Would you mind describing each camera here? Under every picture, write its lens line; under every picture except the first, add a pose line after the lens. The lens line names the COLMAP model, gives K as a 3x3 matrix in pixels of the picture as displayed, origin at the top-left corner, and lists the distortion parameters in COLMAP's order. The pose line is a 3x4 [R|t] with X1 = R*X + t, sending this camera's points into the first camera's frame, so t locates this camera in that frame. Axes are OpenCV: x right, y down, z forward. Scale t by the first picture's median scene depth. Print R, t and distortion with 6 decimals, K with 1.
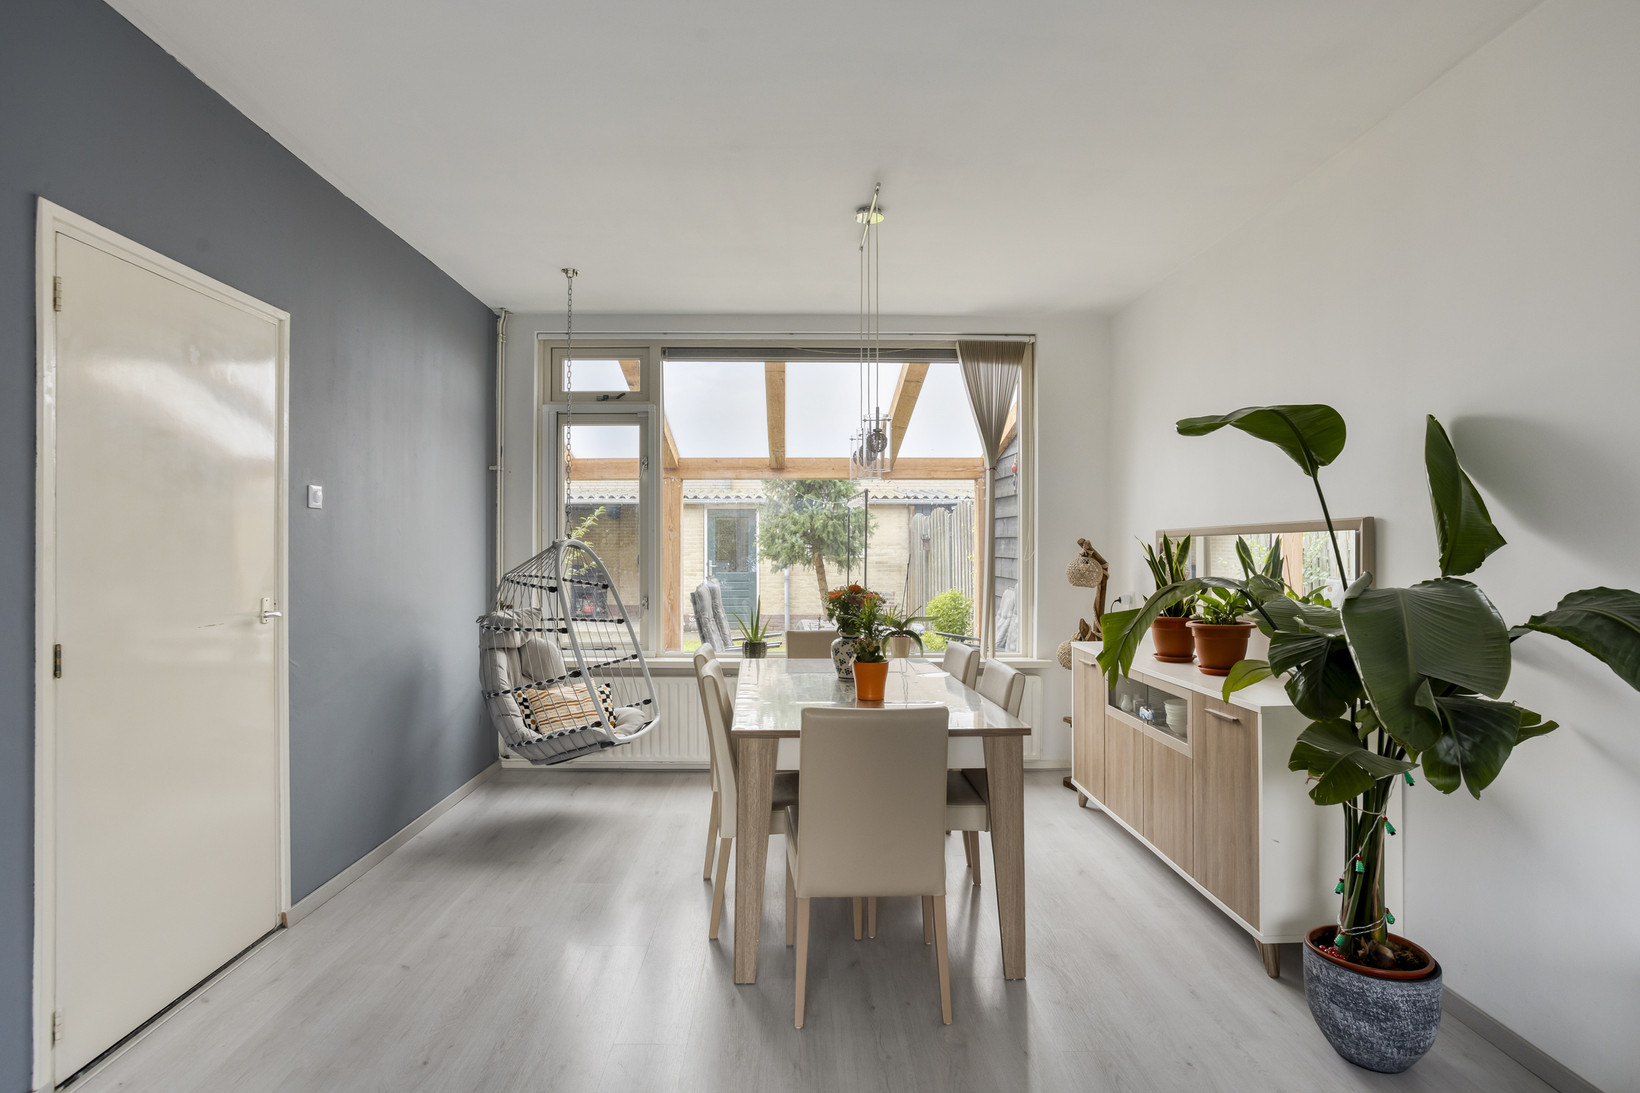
lens RADIAL K [[844.9, 0, 807.9], [0, 844.9, 554.2], [0, 0, 1]] dist [-0.057322, 0.037856]
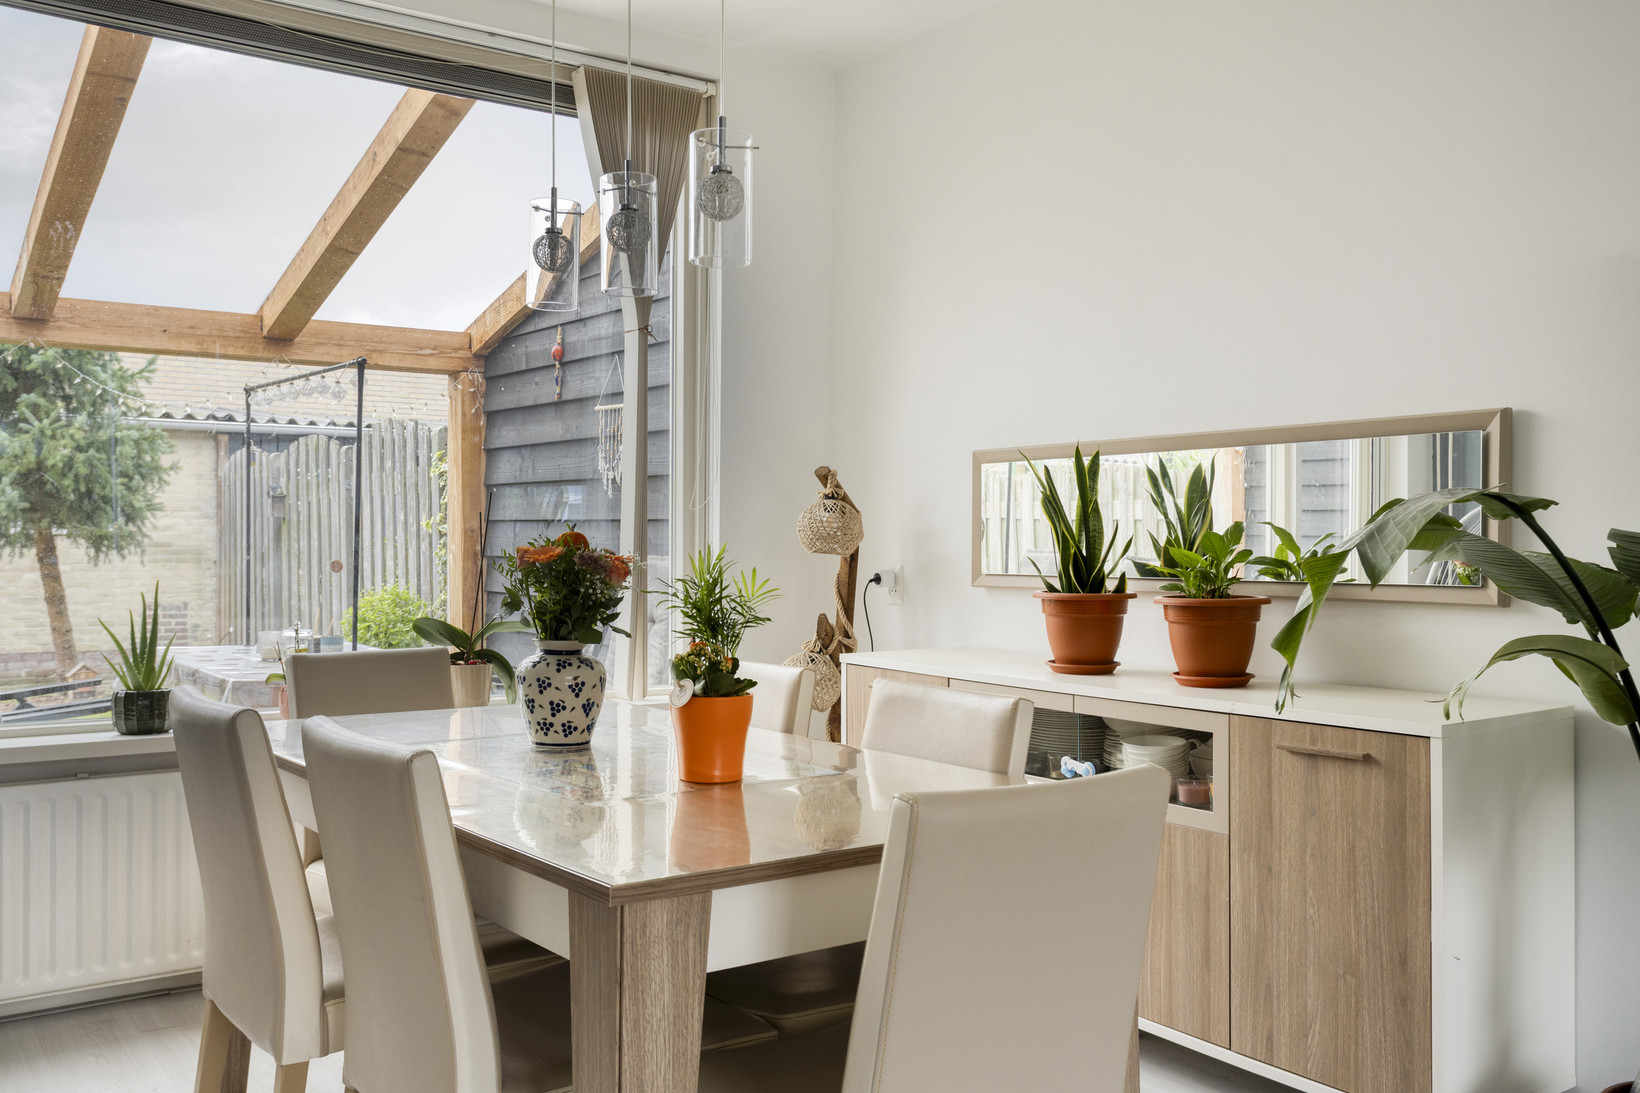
lens RADIAL K [[1424.7, 0, 820.0], [0, 1424.7, 546.5], [0, 0, 1]] dist [0.005382, 0.002172]
pose [[0.830624, -0.000867, 0.556832, -0.209179], [-0.000019, 0.999999, 0.001585, 0.034774], [-0.556833, -0.001327, 0.830623, 0.250838]]
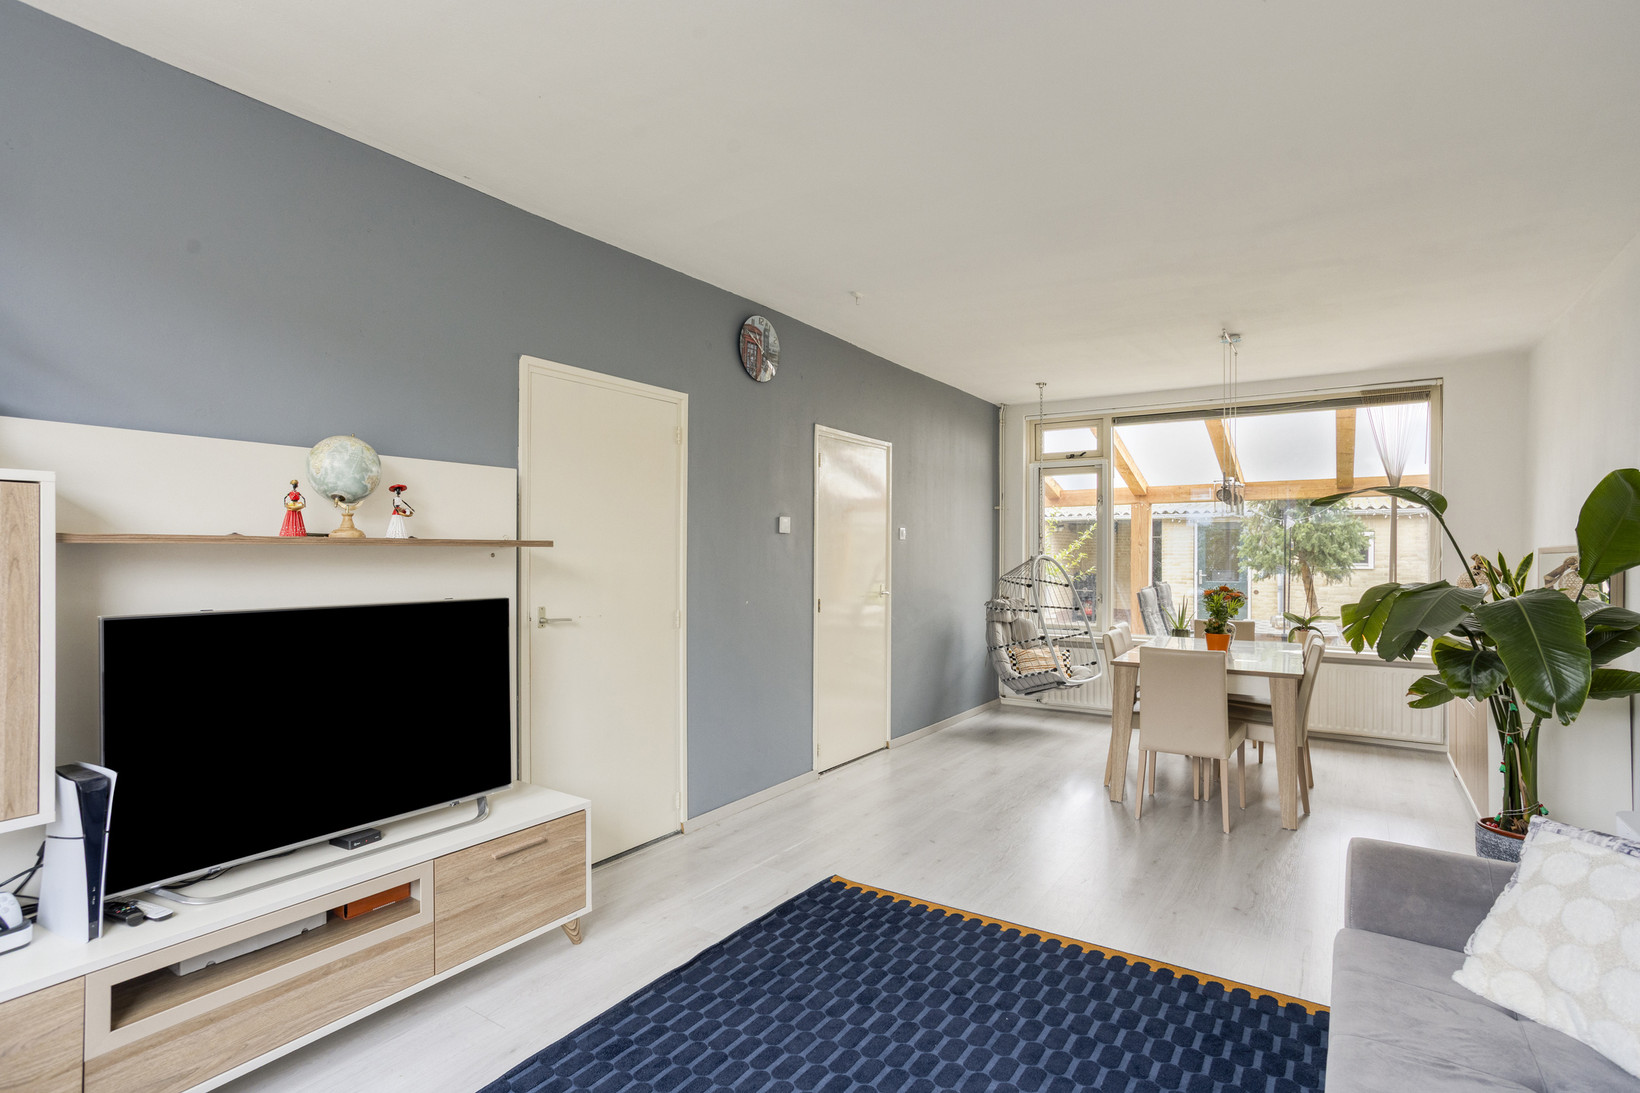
lens RADIAL K [[798.1, 0, 815.0], [0, 798.1, 558.2], [0, 0, 1]] dist [0.000977, 0.000648]
pose [[0.823790, 0.003742, -0.566883, 0.211636], [-0.006856, 0.999971, -0.003363, -0.002800], [0.566854, 0.006657, 0.823791, -0.465234]]
